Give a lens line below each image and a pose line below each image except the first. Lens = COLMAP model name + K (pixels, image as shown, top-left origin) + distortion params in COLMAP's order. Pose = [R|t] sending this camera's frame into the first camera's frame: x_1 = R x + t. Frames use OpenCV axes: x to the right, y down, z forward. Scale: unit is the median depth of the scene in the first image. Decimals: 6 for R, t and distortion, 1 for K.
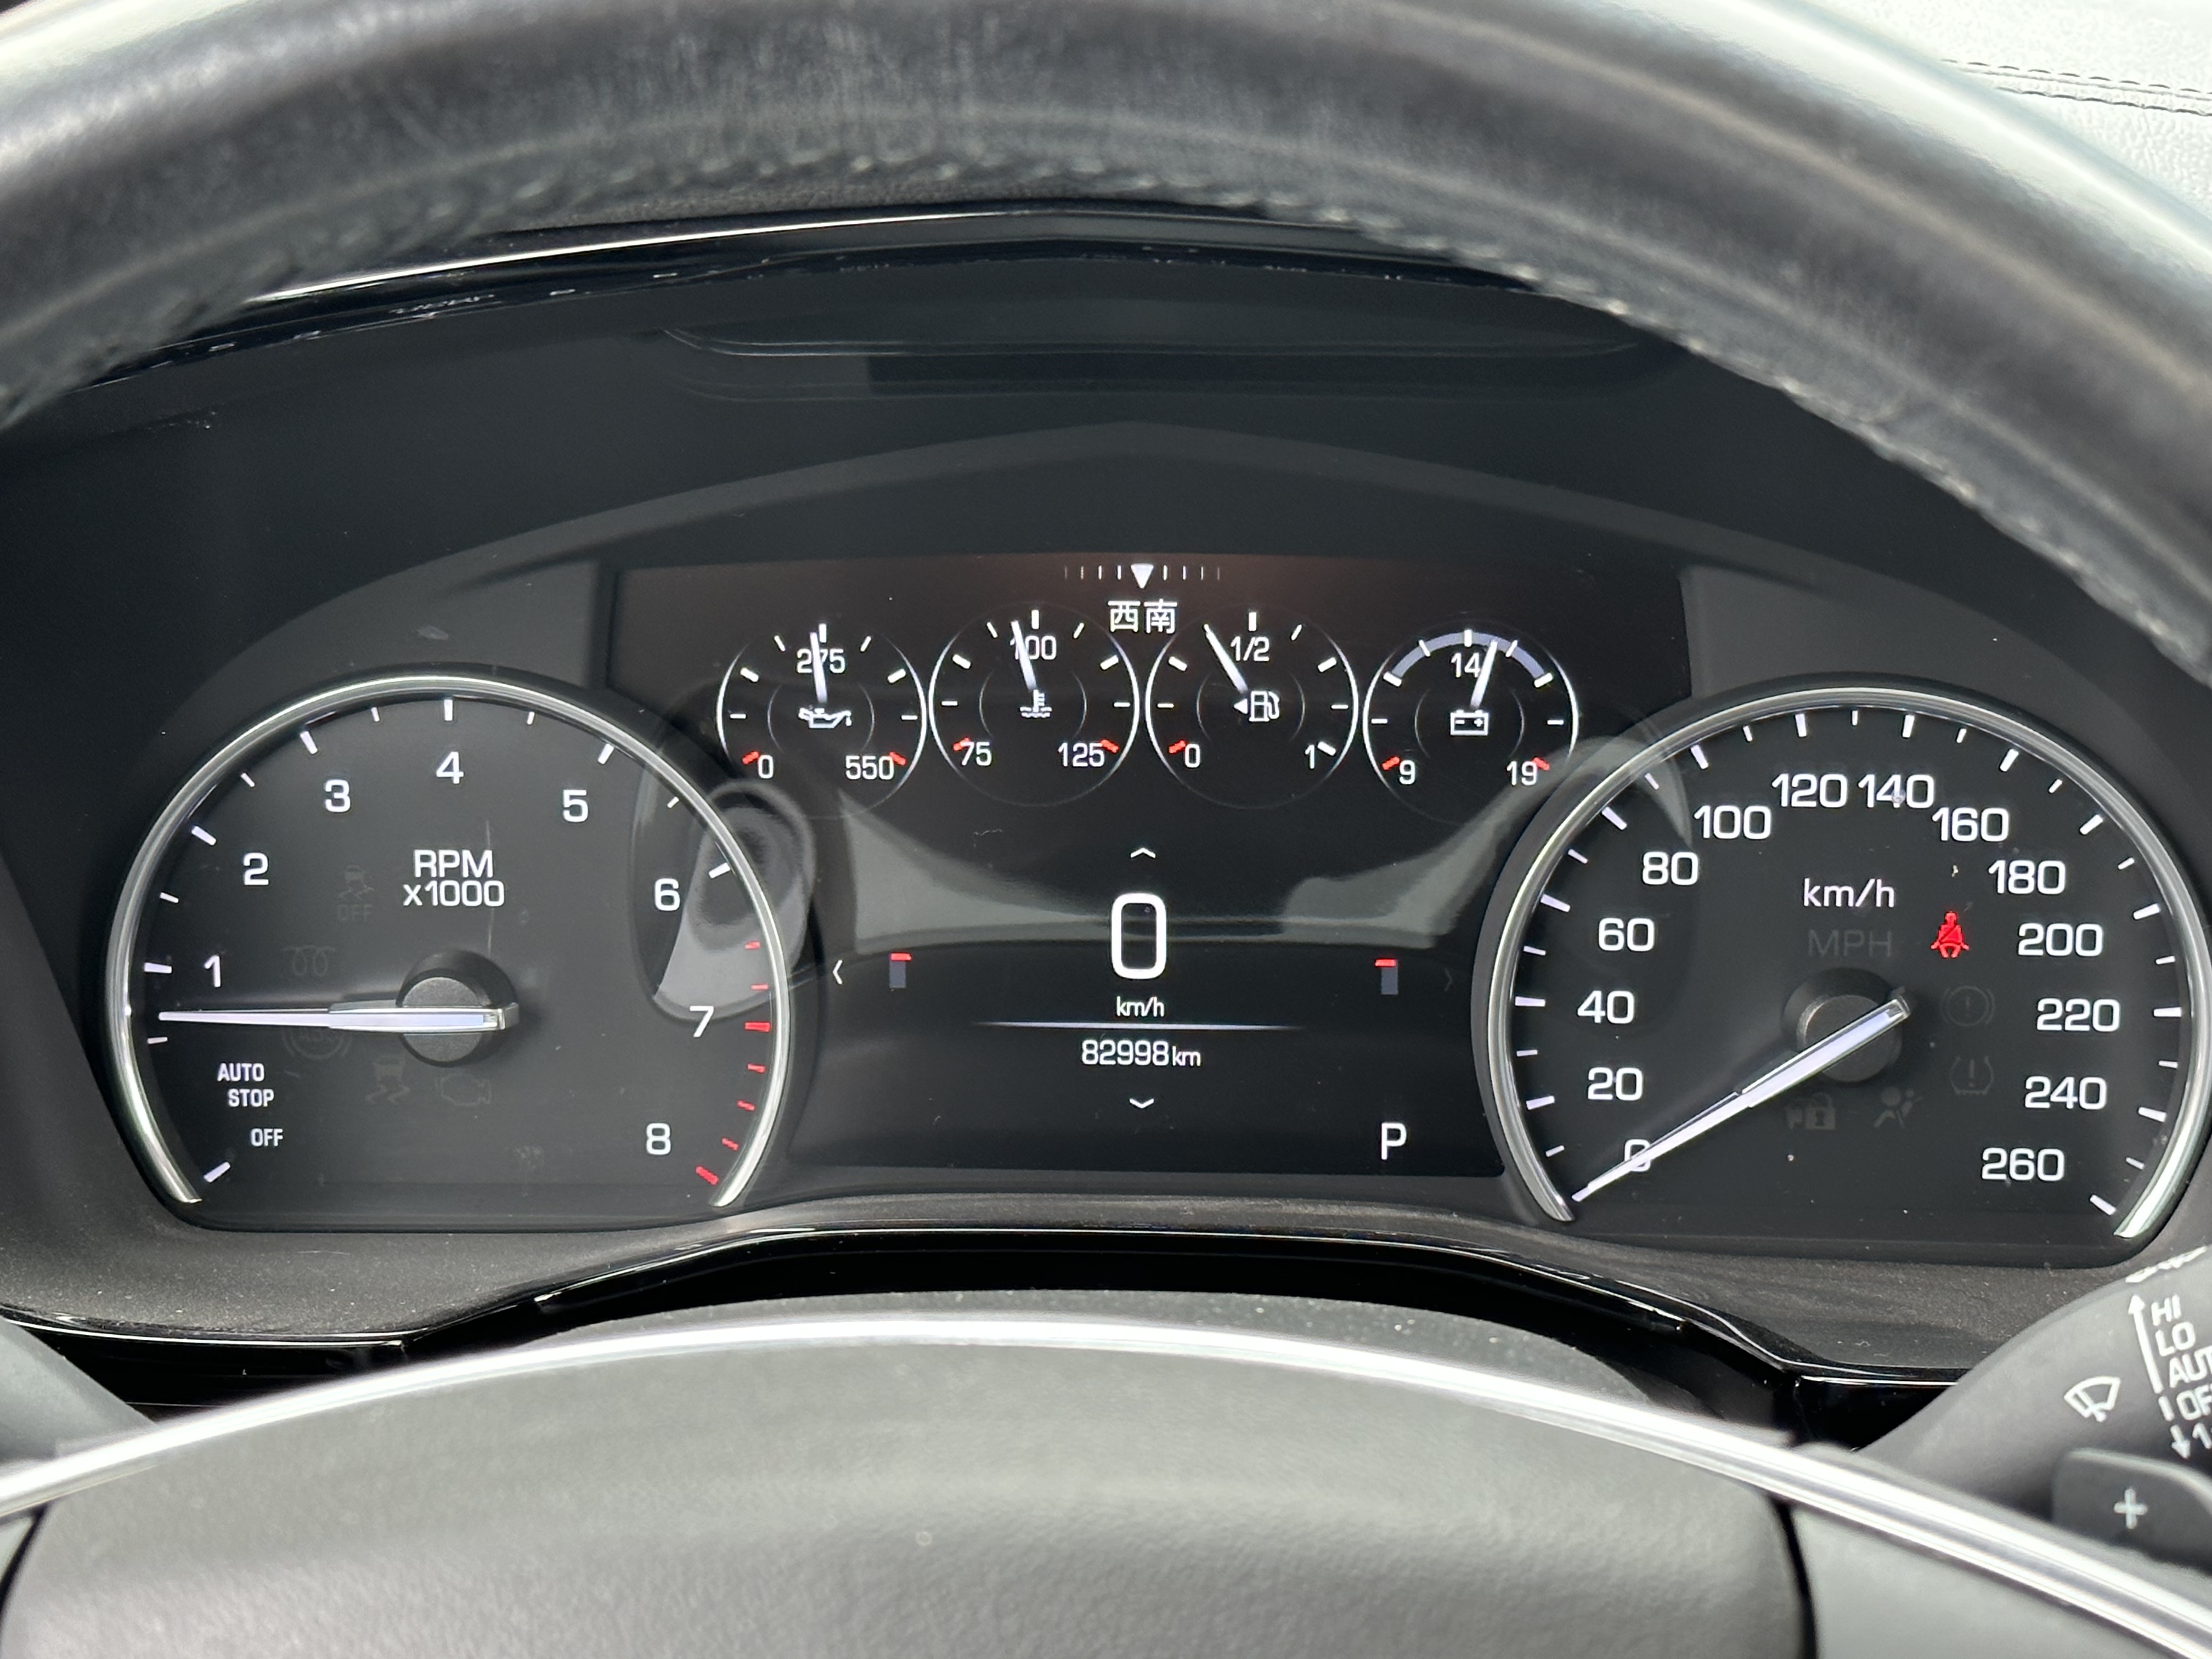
lens RADIAL K [[4109.5, 0, 1106.0], [0, 4109.5, 829.5], [0, 0, 1]] dist [0.139570, -0.131315]
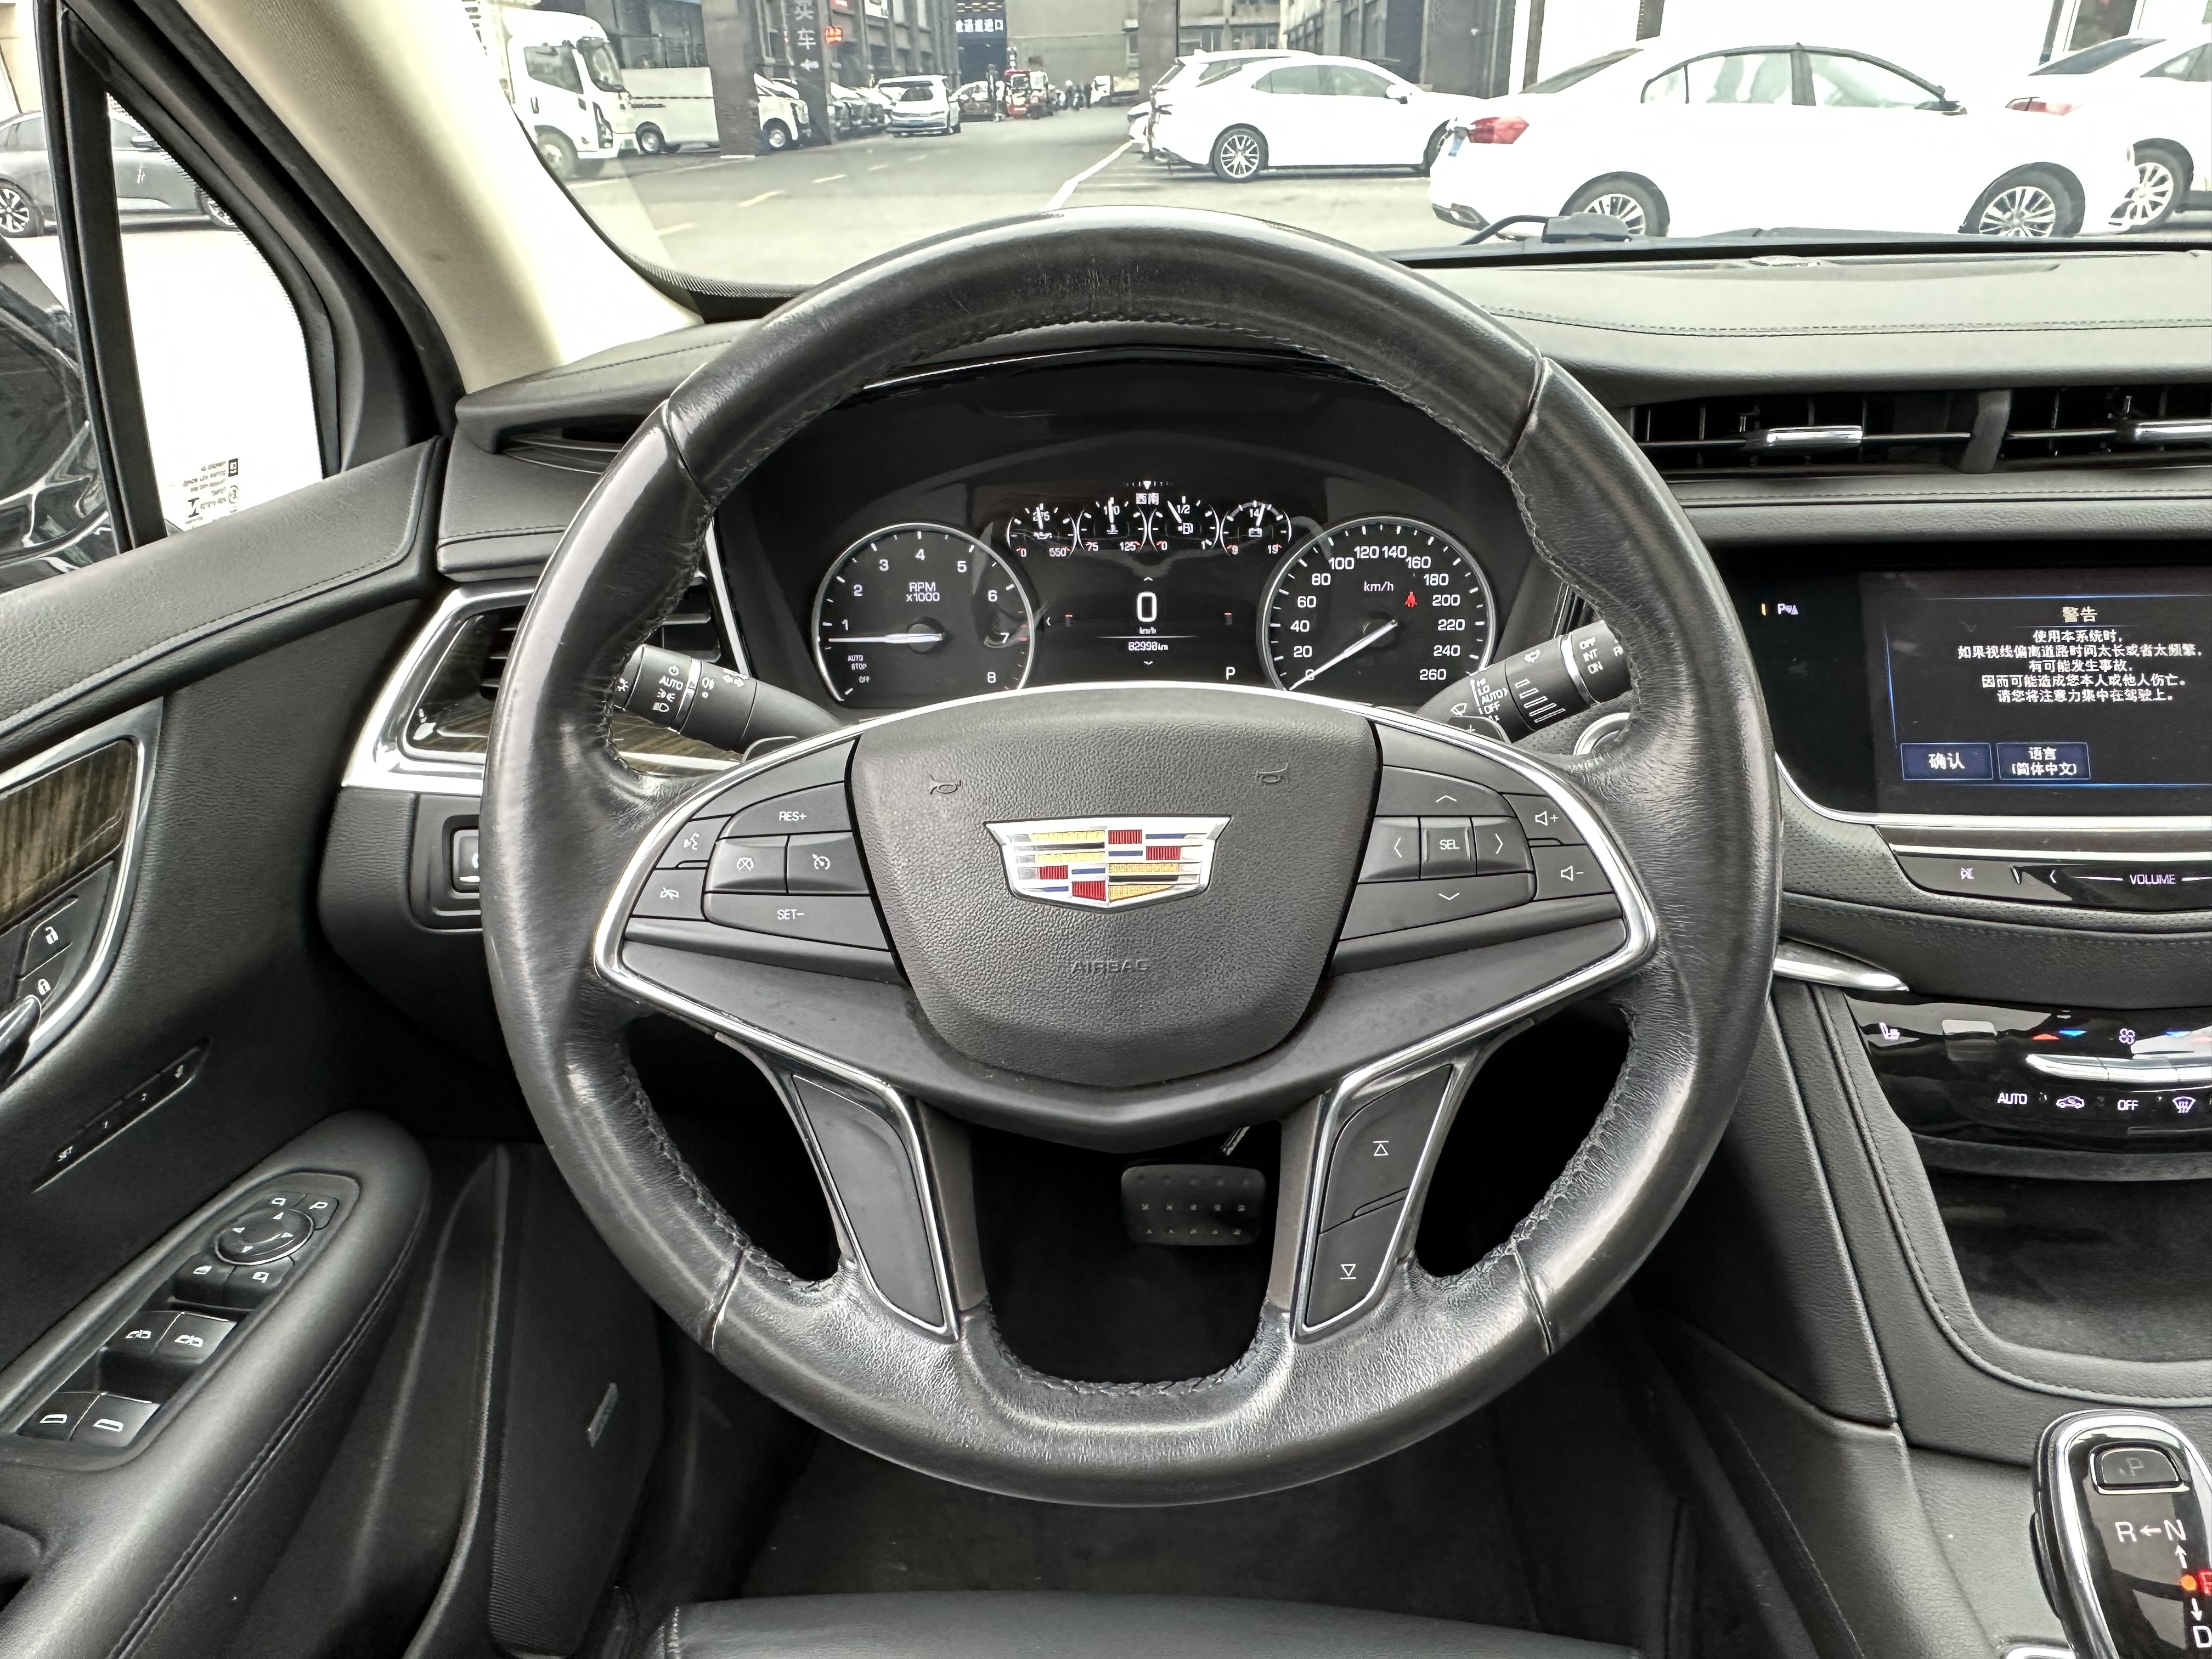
lens RADIAL K [[1513.9, 0, 1098.2], [0, 1513.9, 884.9], [0, 0, 1]] dist [0.001933, -0.001901]
pose [[0.999751, -0.020544, 0.008671, -0.043020], [0.018958, 0.987809, 0.154511, 0.056263], [-0.011740, -0.154308, 0.987953, -0.146260]]
